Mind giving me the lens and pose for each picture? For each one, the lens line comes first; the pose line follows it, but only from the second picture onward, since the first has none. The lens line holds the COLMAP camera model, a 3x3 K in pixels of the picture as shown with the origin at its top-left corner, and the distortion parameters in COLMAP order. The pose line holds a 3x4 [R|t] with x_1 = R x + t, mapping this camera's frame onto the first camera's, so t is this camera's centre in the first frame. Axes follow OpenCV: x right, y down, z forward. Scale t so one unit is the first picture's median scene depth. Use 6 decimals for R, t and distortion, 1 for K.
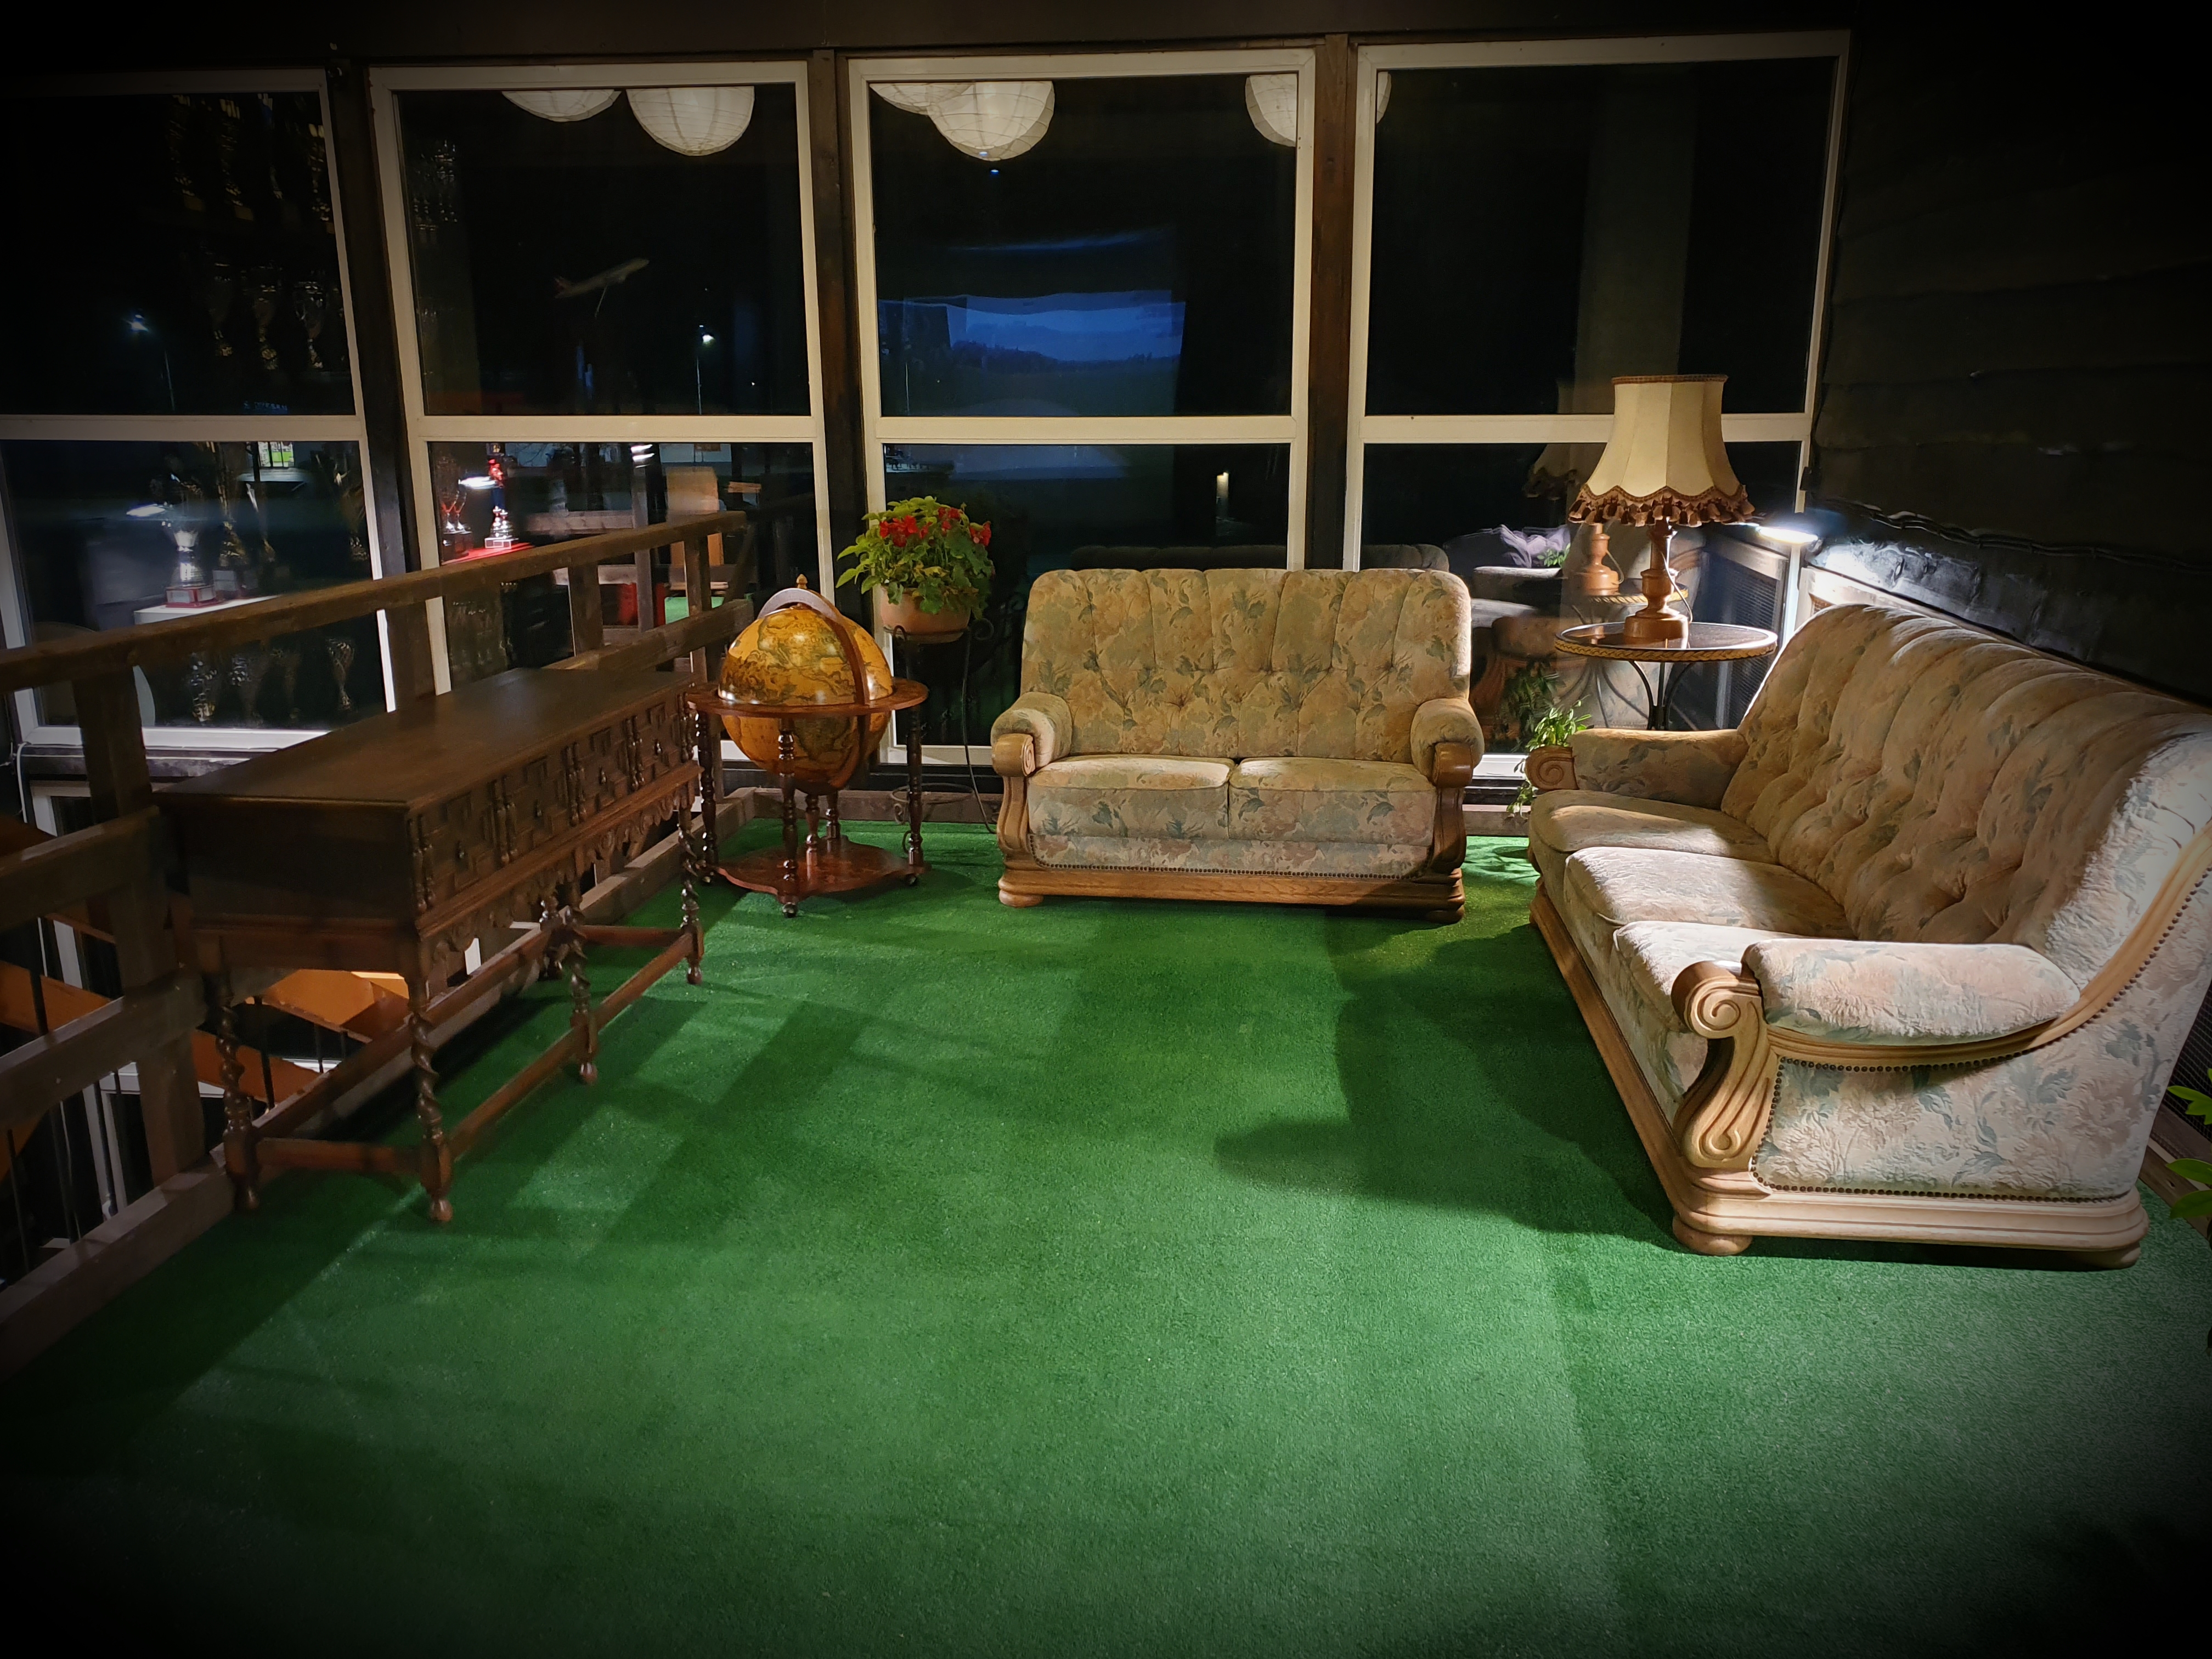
lens RADIAL K [[1699.3, 0, 1106.0], [0, 1699.3, 829.5], [0, 0, 1]] dist [0.004445, 0.008160]
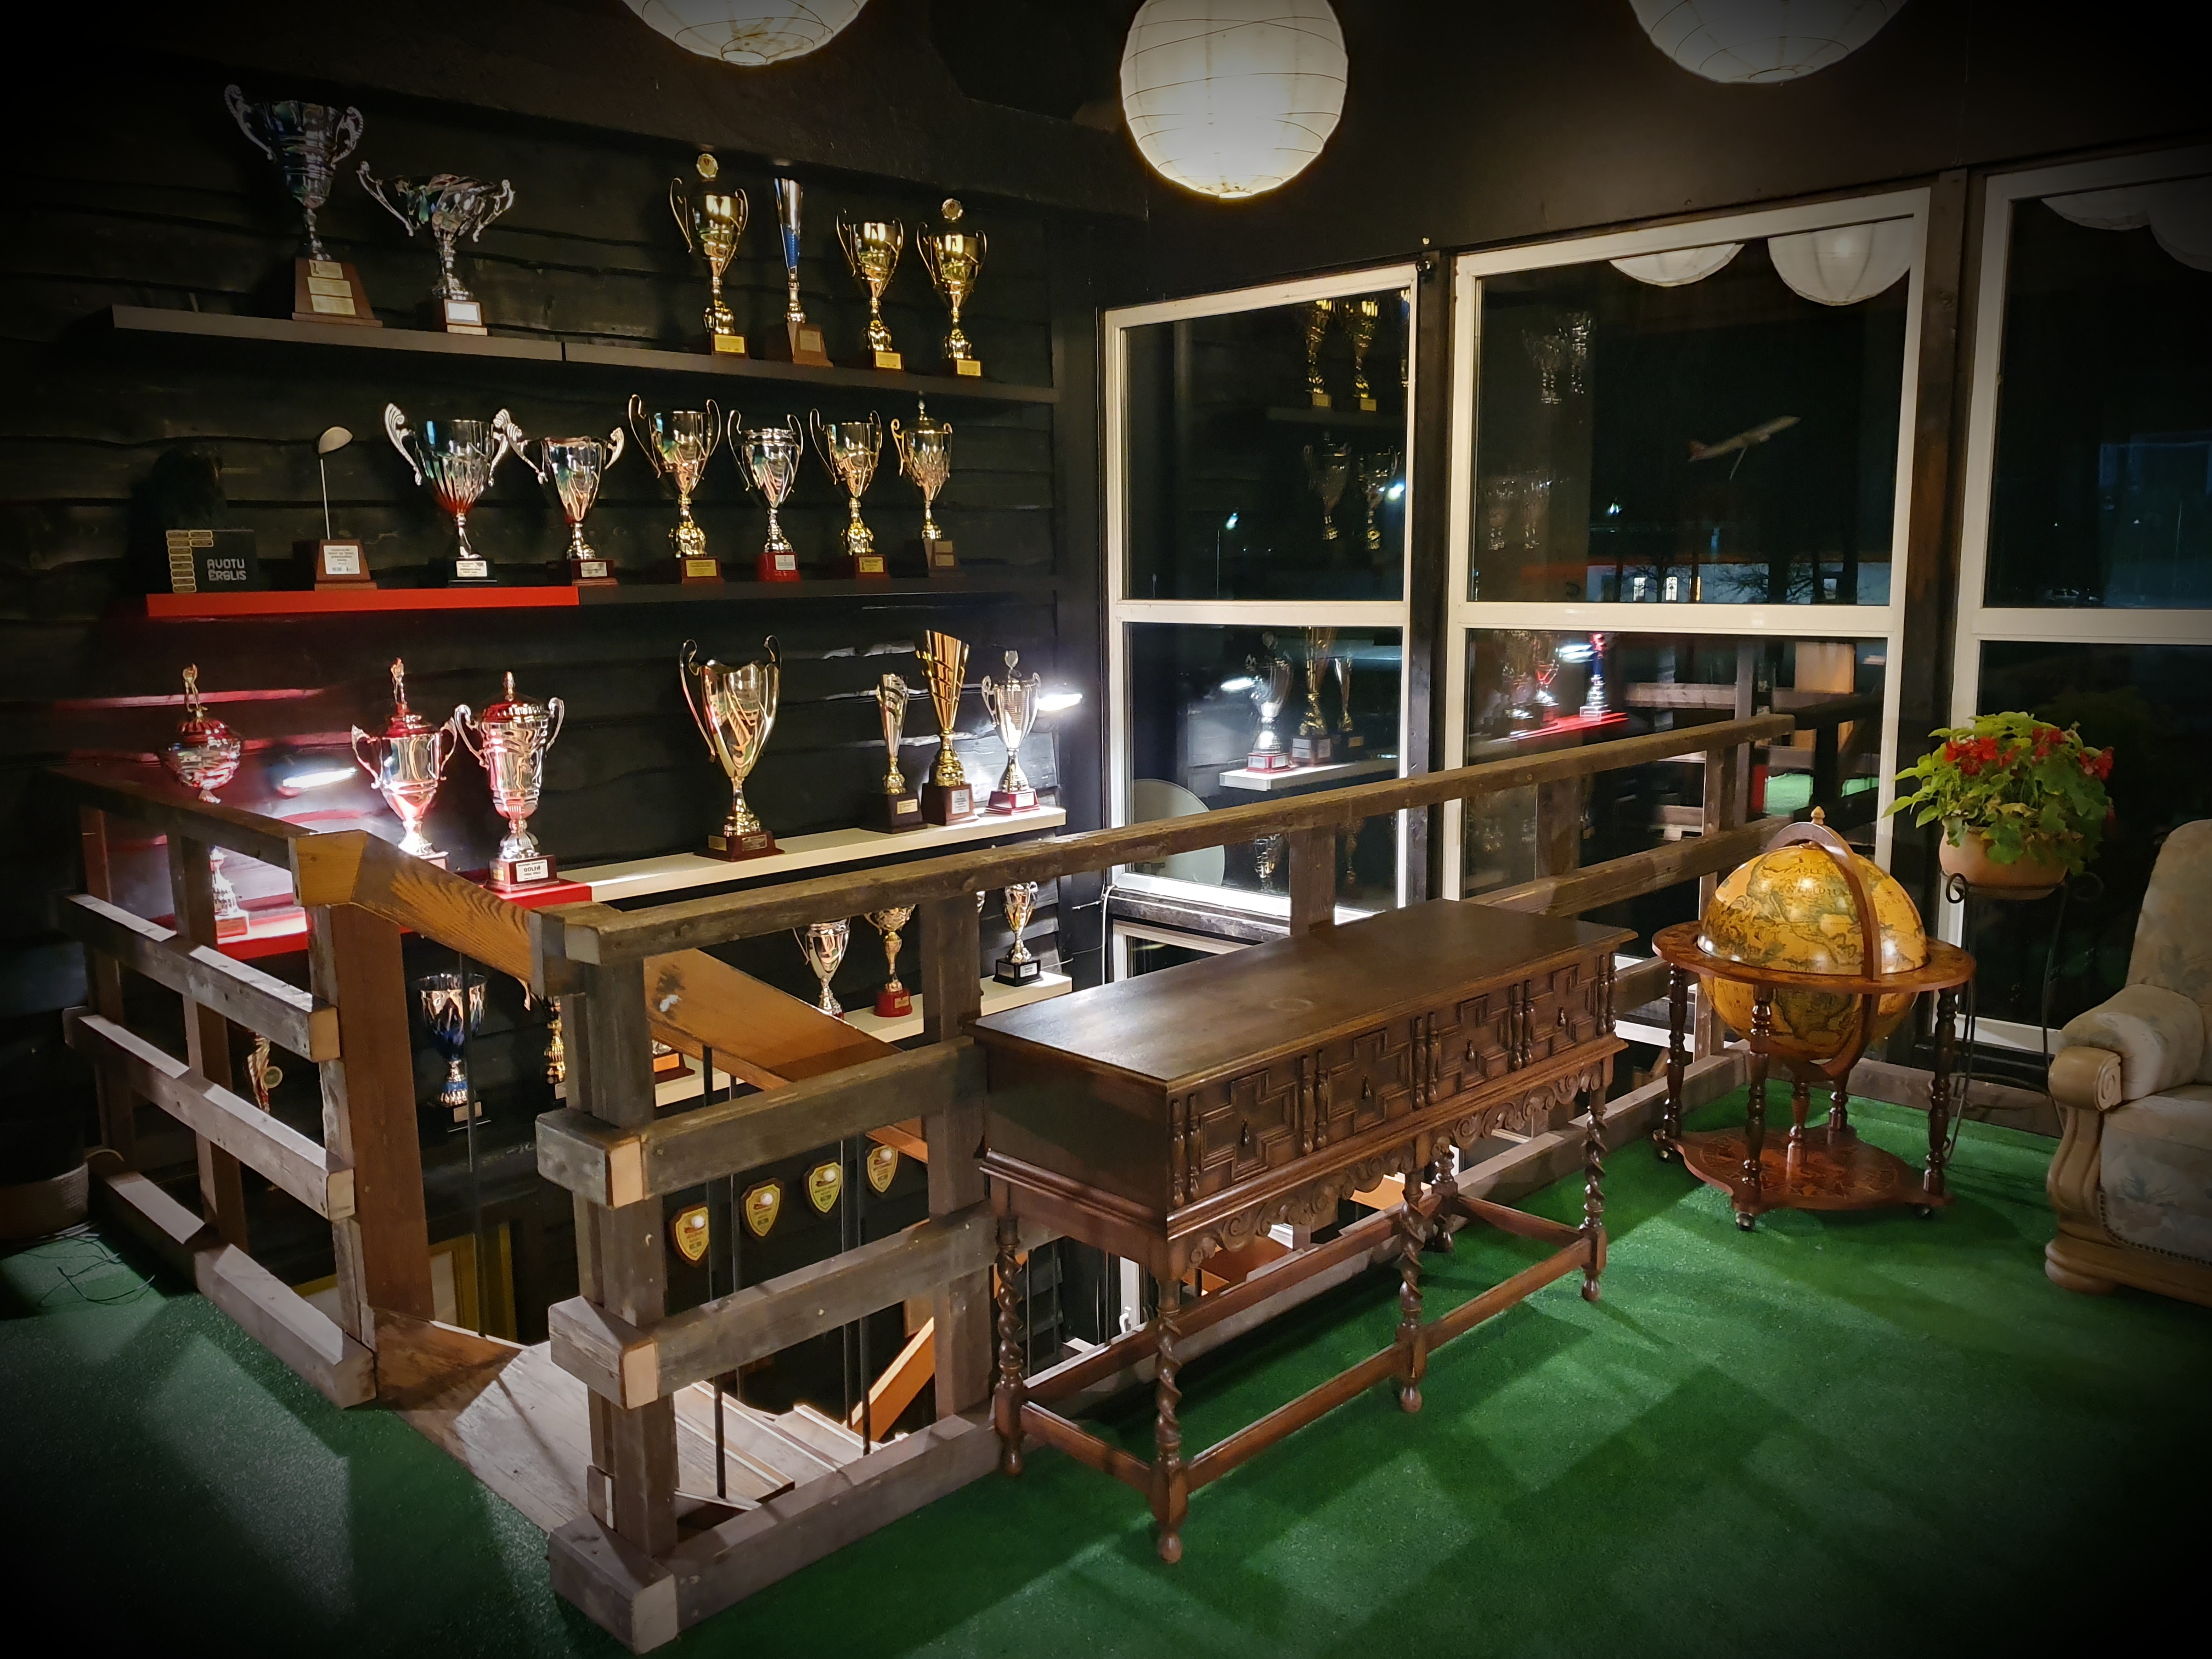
lens RADIAL K [[1699.3, 0, 1106.0], [0, 1699.3, 829.5], [0, 0, 1]] dist [0.004445, 0.008160]
pose [[0.786108, 0.085962, -0.612082, 0.052275], [-0.137031, 0.989877, -0.036970, -0.064543], [0.602708, 0.112937, 0.789929, 0.163089]]
